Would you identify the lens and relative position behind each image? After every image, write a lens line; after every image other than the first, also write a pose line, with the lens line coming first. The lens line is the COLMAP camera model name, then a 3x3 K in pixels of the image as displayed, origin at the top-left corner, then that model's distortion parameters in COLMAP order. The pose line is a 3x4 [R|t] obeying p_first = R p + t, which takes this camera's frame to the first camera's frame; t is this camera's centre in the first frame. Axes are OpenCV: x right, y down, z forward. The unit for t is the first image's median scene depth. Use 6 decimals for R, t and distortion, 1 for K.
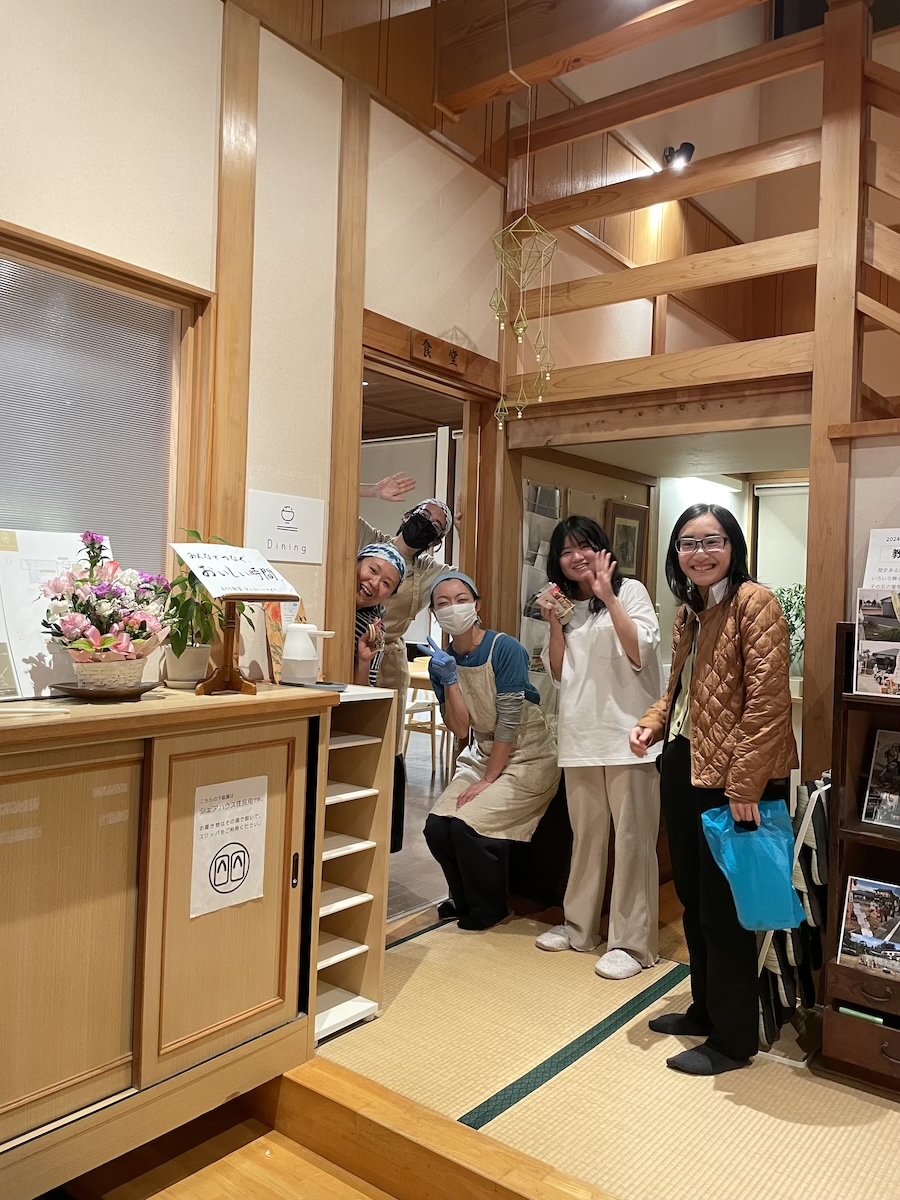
lens RADIAL K [[914.2, 0, 452.9], [0, 914.2, 598.8], [0, 0, 1]] dist [0.046668, -0.055040]
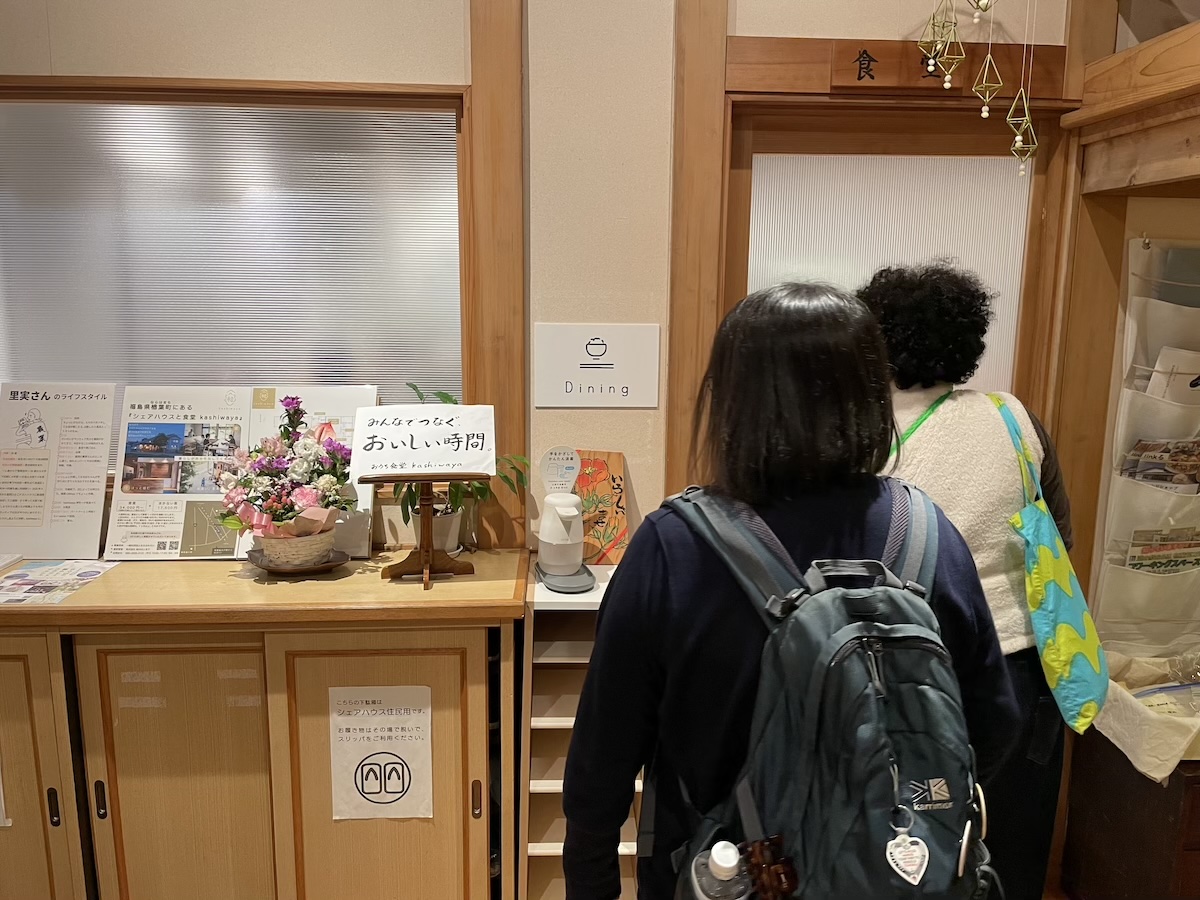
lens RADIAL K [[923.3, 0, 598.1], [0, 923.3, 452.1], [0, 0, 1]] dist [0.041889, -0.058125]
pose [[0.648687, 0.103138, -0.754035, 0.534043], [0.010015, 0.989532, 0.143965, -0.147105], [0.760990, -0.100940, 0.640863, 0.603841]]
